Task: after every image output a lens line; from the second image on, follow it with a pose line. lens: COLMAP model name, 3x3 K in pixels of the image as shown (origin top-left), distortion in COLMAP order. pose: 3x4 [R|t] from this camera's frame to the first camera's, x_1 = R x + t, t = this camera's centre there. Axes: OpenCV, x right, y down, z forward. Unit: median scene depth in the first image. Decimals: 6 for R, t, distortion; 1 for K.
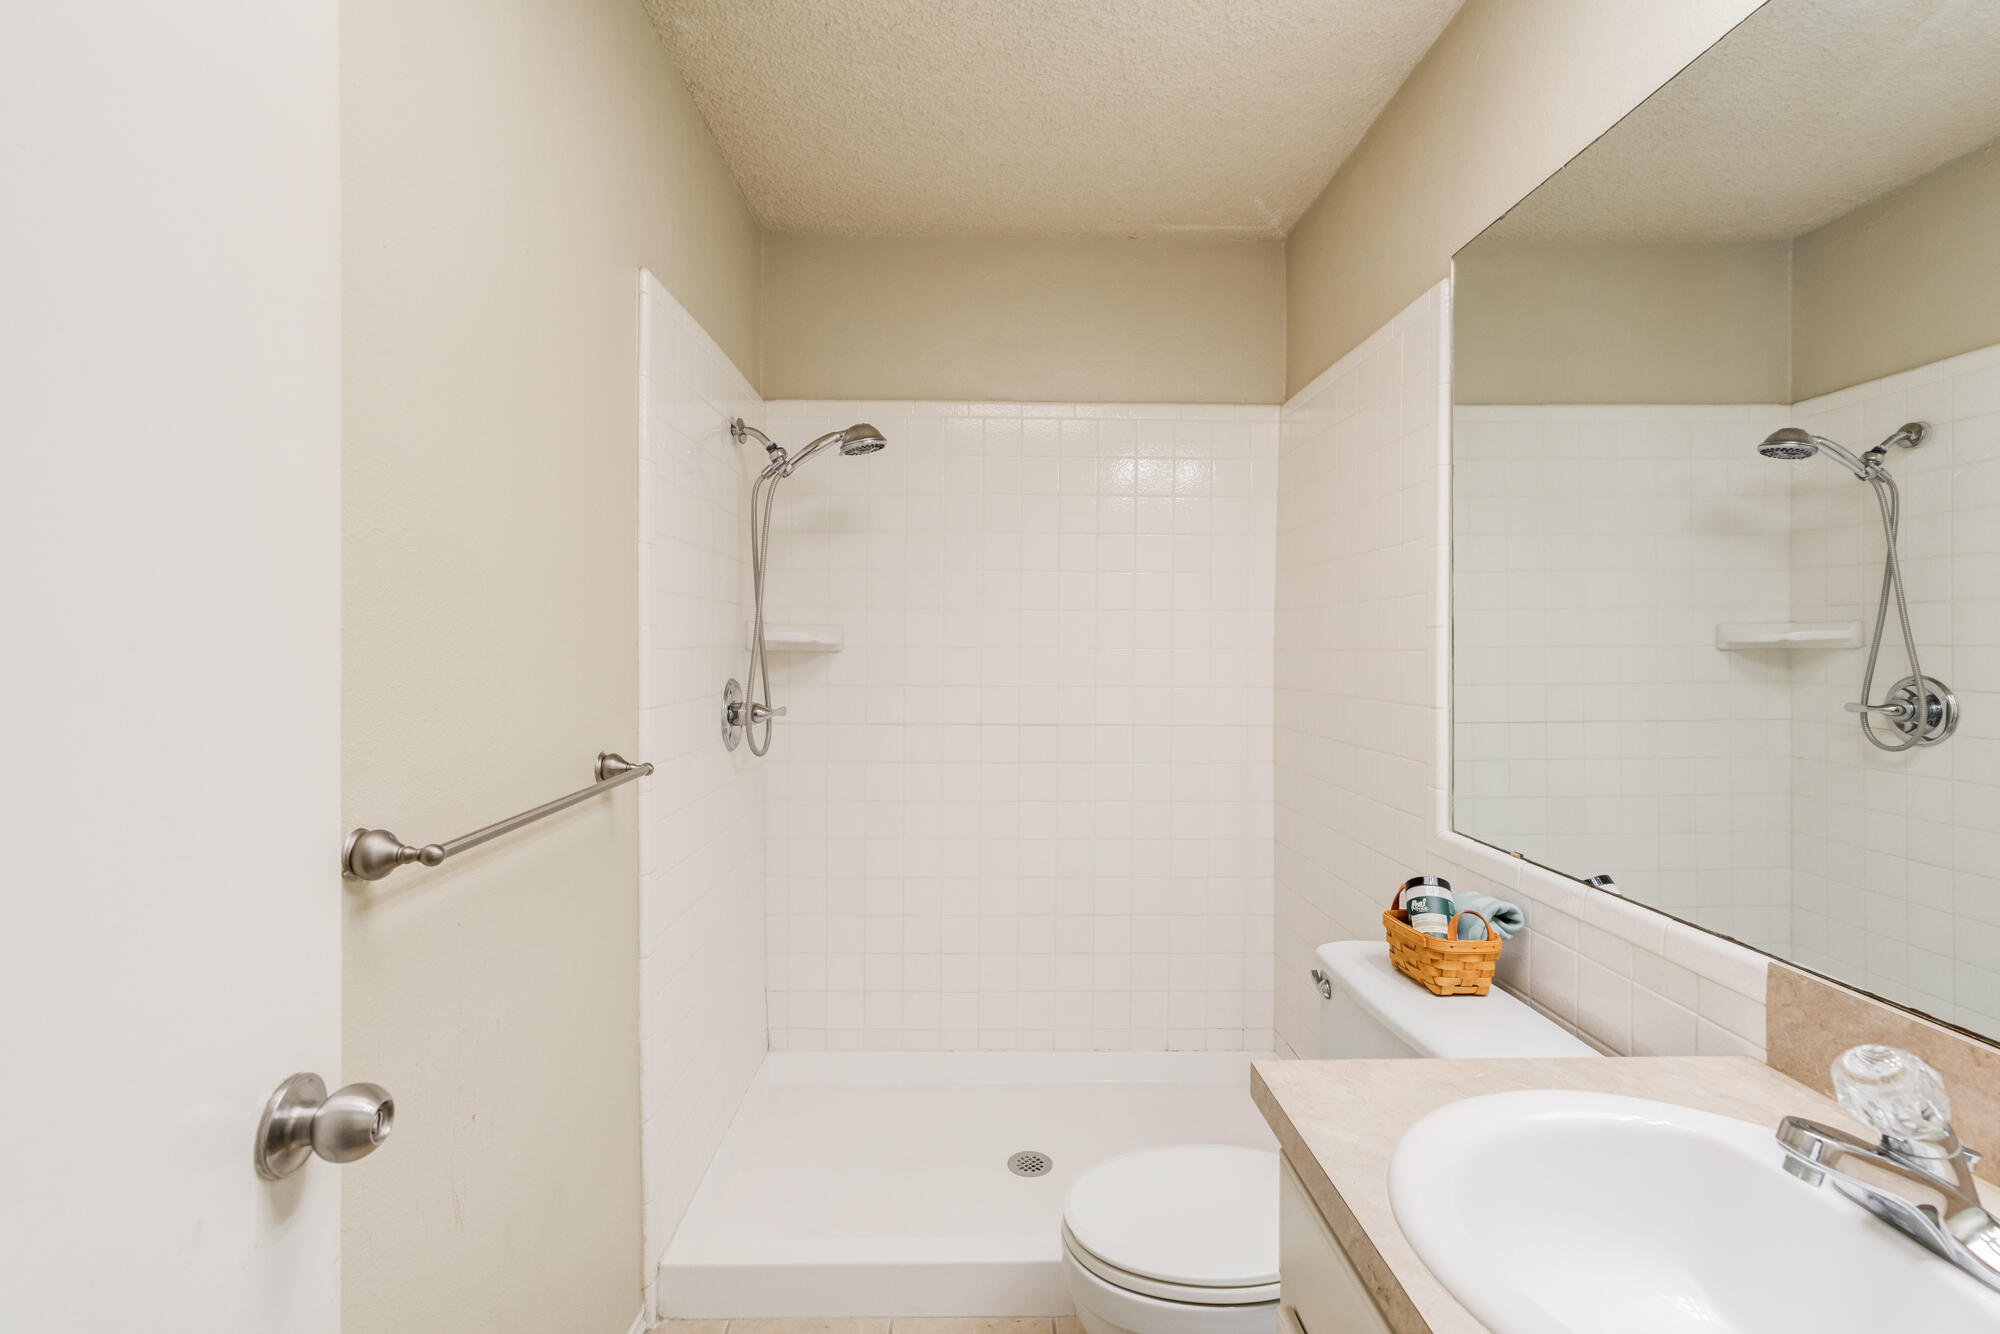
lens RADIAL K [[931.5, 0, 1000.0], [0, 931.5, 667.0], [0, 0, 1]] dist [-0.002944, 0.015505]
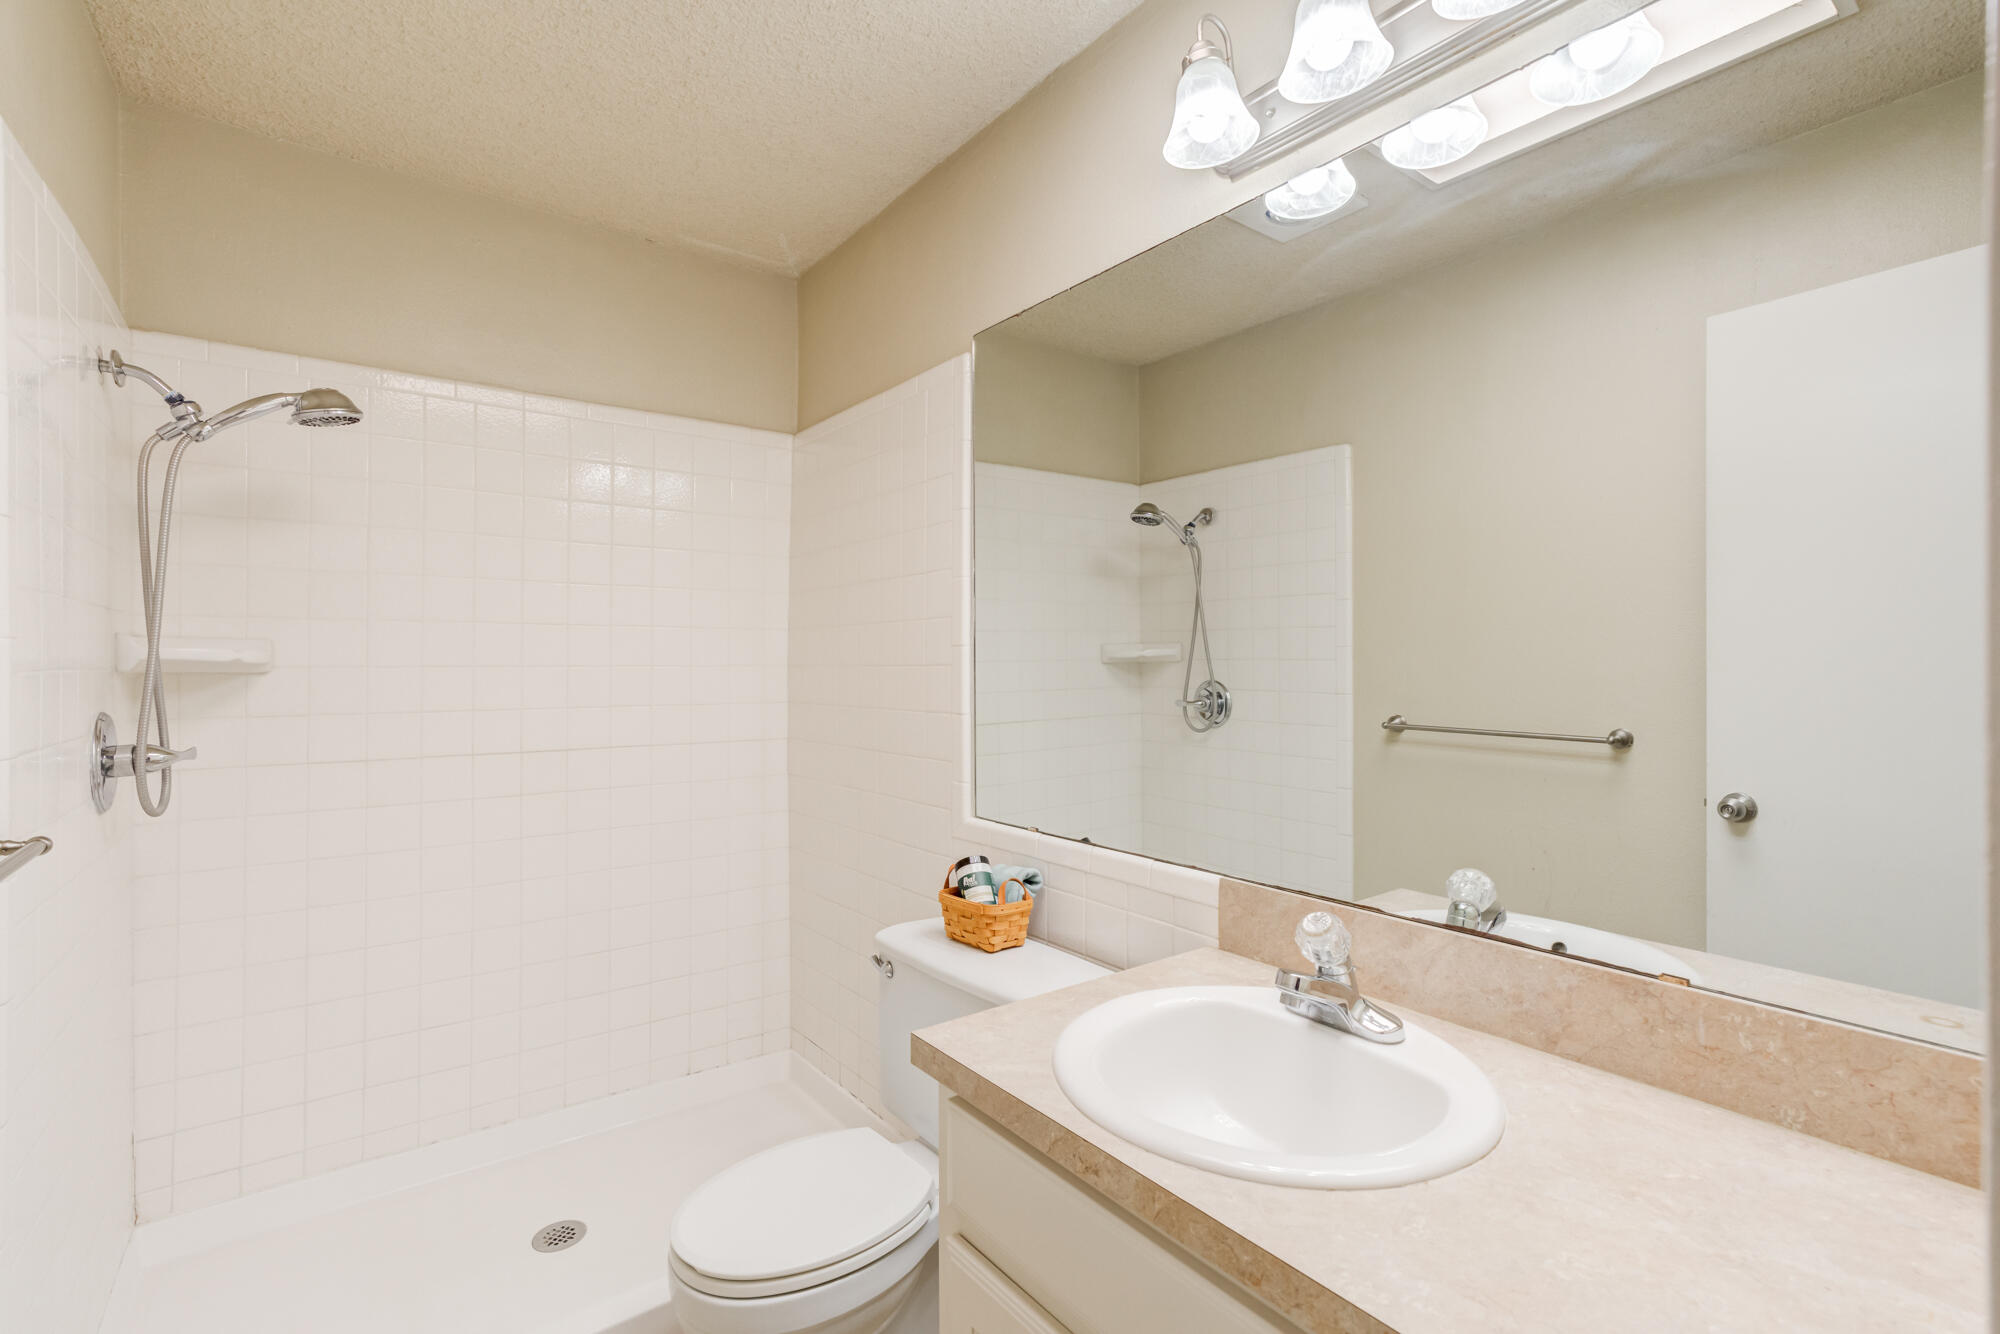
lens RADIAL K [[923.3, 0, 999.5], [0, 923.3, 681.1], [0, 0, 1]] dist [-0.001777, 0.018232]
pose [[0.817159, -0.017914, 0.576133, -0.139291], [0.019041, 0.999810, 0.004080, -0.001355], [-0.576097, 0.007636, 0.817345, 0.013276]]
